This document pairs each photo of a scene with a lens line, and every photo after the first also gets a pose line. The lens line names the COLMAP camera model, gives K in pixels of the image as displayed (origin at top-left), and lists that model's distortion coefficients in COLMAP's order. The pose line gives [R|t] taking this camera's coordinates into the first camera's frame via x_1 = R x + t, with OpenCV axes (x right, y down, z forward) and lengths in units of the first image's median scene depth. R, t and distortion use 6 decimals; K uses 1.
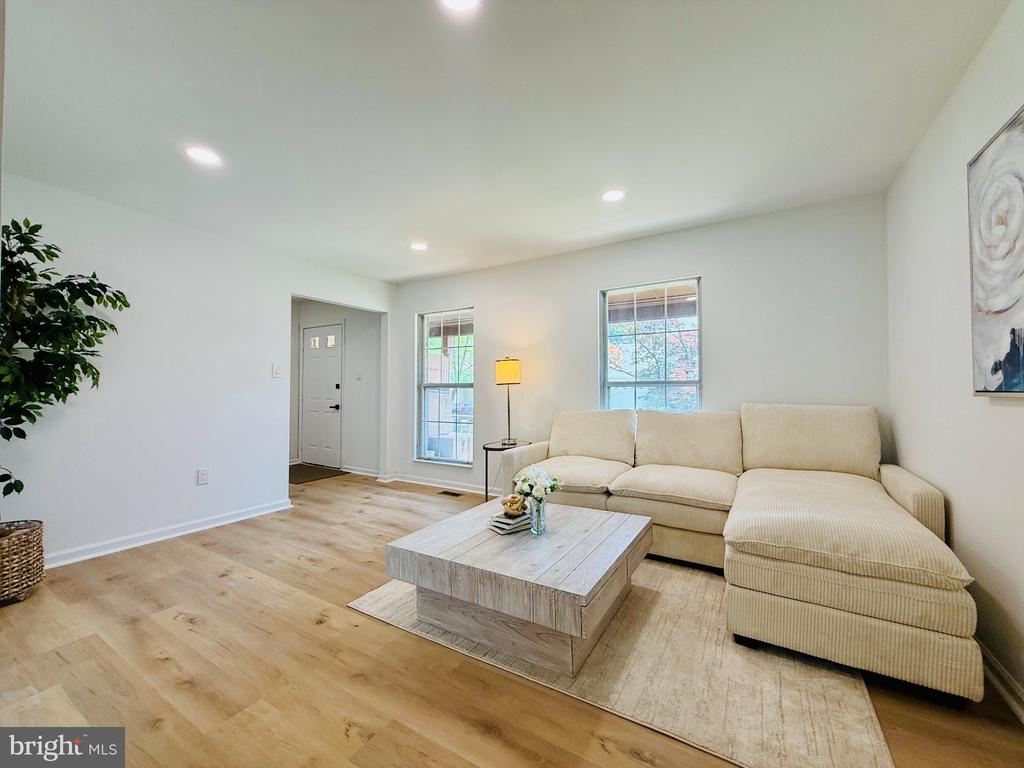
lens RADIAL K [[407.4, 0, 506.8], [0, 407.4, 381.4], [0, 0, 1]] dist [0.000328, 0.000154]
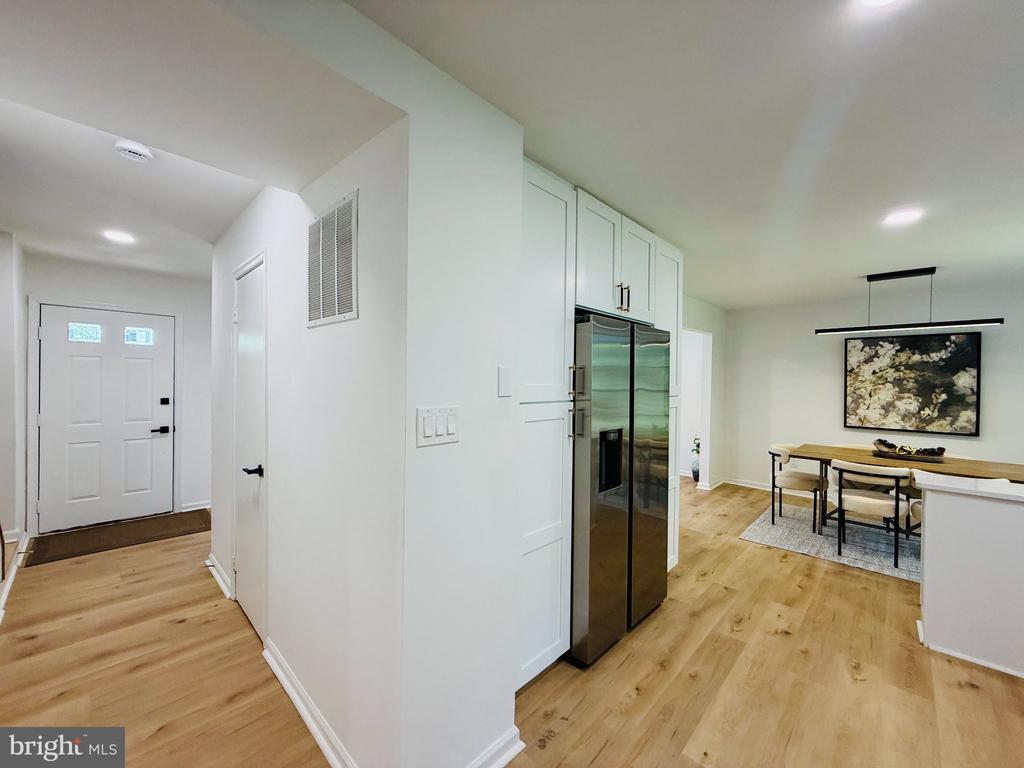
lens RADIAL K [[407.4, 0, 510.8], [0, 407.4, 380.9], [0, 0, 1]] dist [0.000328, 0.000154]
pose [[0.216374, -0.004522, 0.976300, -2.071197], [-0.035016, 0.999310, 0.012389, -0.116522], [-0.975682, -0.036867, 0.216066, 0.502681]]
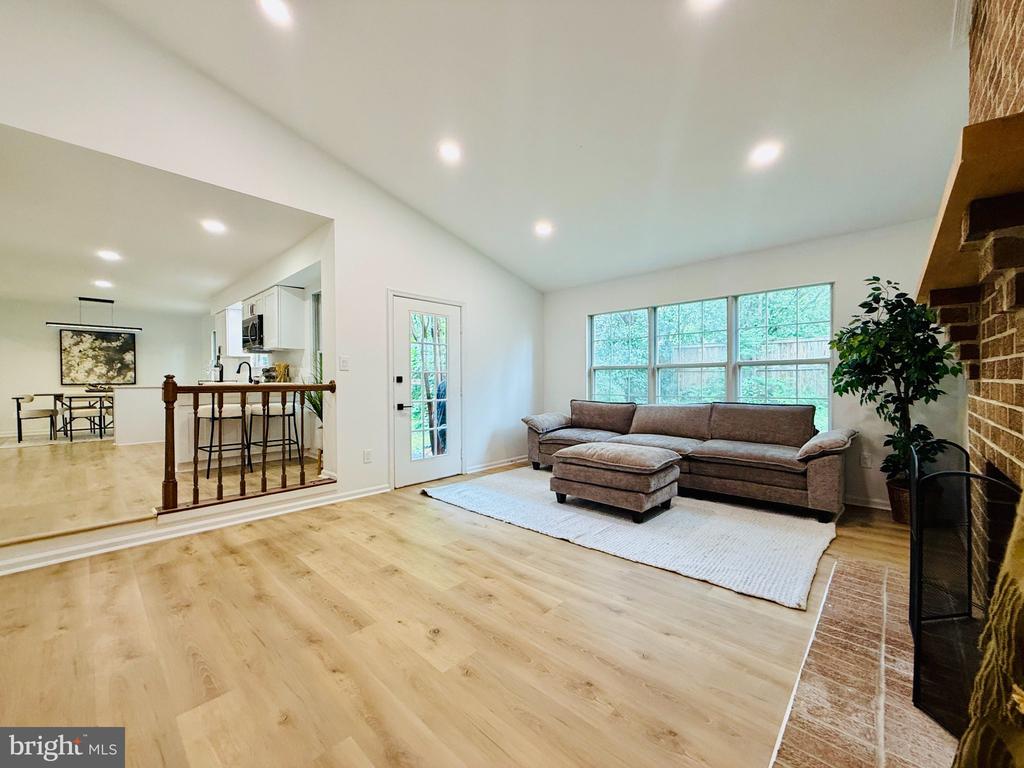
lens RADIAL K [[407.4, 0, 509.9], [0, 407.4, 381.5], [0, 0, 1]] dist [0.000328, 0.000154]
pose [[-0.979352, 0.008964, 0.201962, -3.658958], [0.005143, 0.999798, -0.019435, 0.103418], [-0.202095, -0.017995, -0.979201, 1.608837]]
